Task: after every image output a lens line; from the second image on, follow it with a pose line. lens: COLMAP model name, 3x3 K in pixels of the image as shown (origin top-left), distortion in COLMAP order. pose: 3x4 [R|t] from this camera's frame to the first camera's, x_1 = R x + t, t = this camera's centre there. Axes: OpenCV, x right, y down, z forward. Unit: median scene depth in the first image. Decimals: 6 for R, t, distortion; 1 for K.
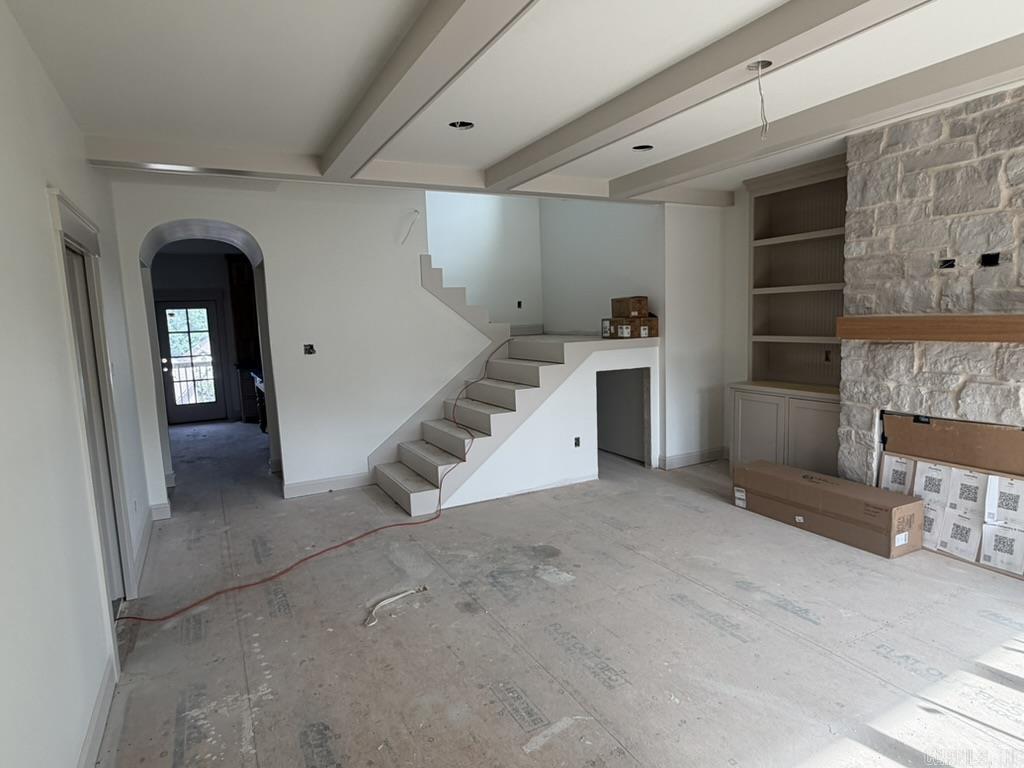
lens RADIAL K [[590.9, 0, 513.1], [0, 590.9, 387.9], [0, 0, 1]] dist [0.000087, -0.000350]
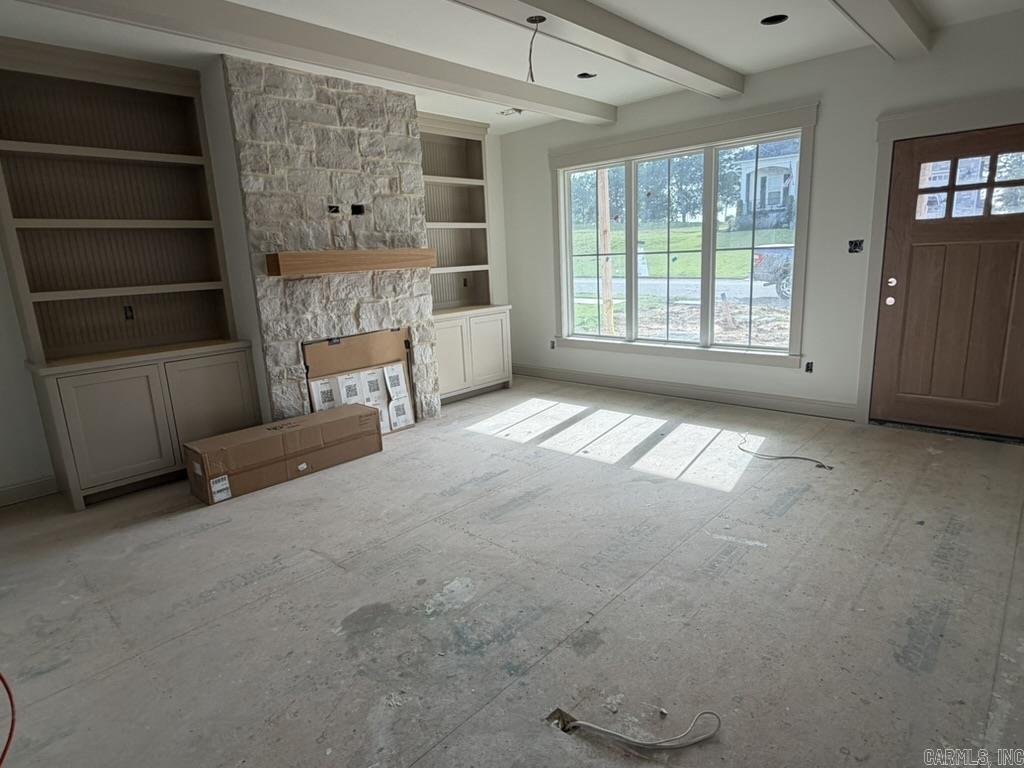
lens RADIAL K [[573.5, 0, 514.9], [0, 573.5, 381.9], [0, 0, 1]] dist [-0.001361, 0.000905]
pose [[-0.323164, -0.156610, 0.933294, -0.515244], [0.172761, 0.959875, 0.220891, -0.060119], [-0.930440, 0.232621, -0.283141, 0.999565]]
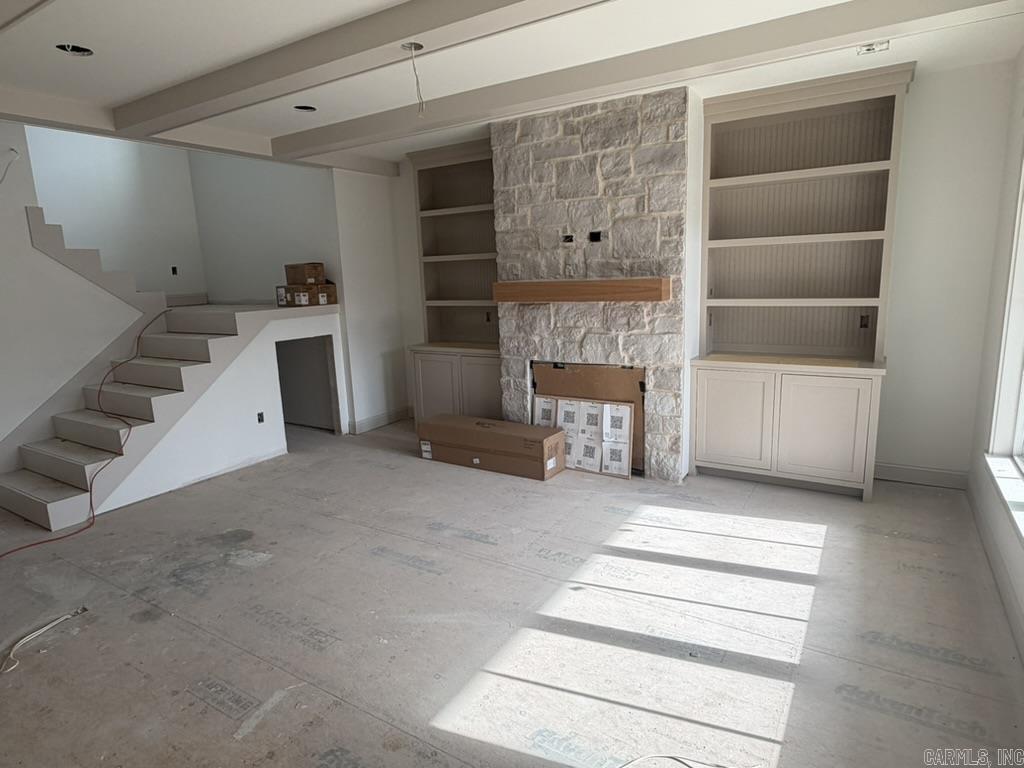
lens RADIAL K [[590.5, 0, 509.3], [0, 590.5, 384.3], [0, 0, 1]] dist [0.001357, 0.000559]
pose [[0.866303, -0.090437, 0.491264, -0.008598], [0.066536, 0.995602, 0.065951, 0.003885], [-0.495067, -0.024446, 0.868511, -0.022403]]
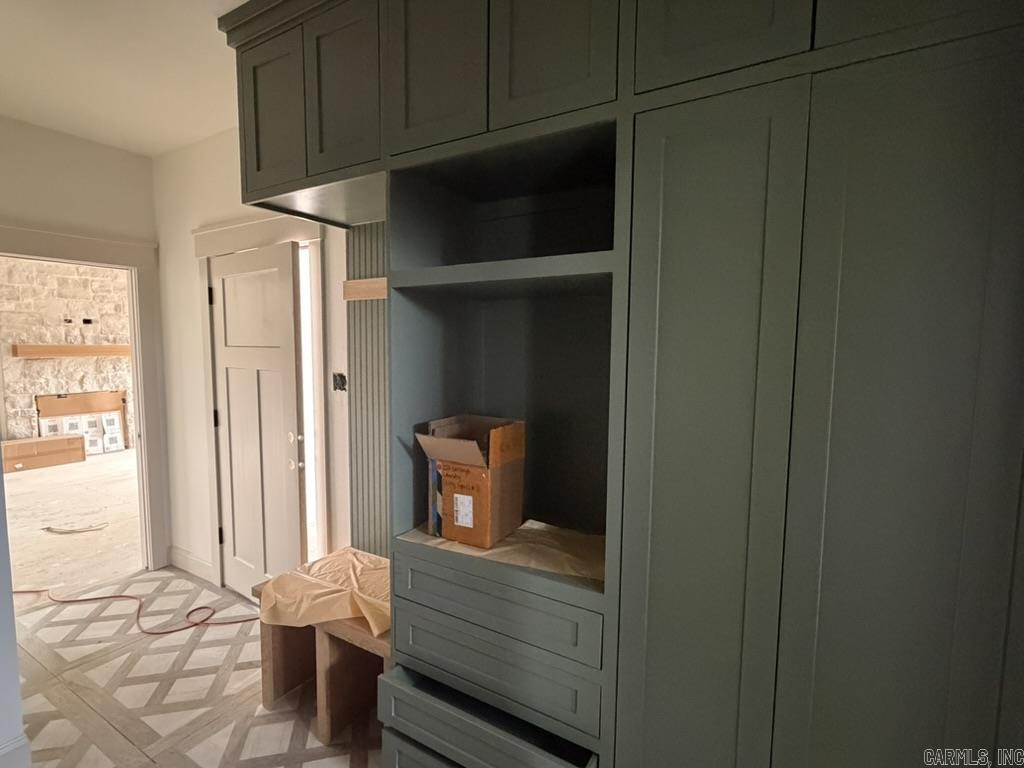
lens RADIAL K [[509.0, 0, 513.4], [0, 509.0, 387.8], [0, 0, 1]] dist [0.004249, 0.000708]
pose [[-0.518906, -0.041910, 0.853803, -1.592458], [0.114169, 0.986451, 0.117809, -0.004151], [-0.847173, 0.158610, -0.507091, 0.568030]]
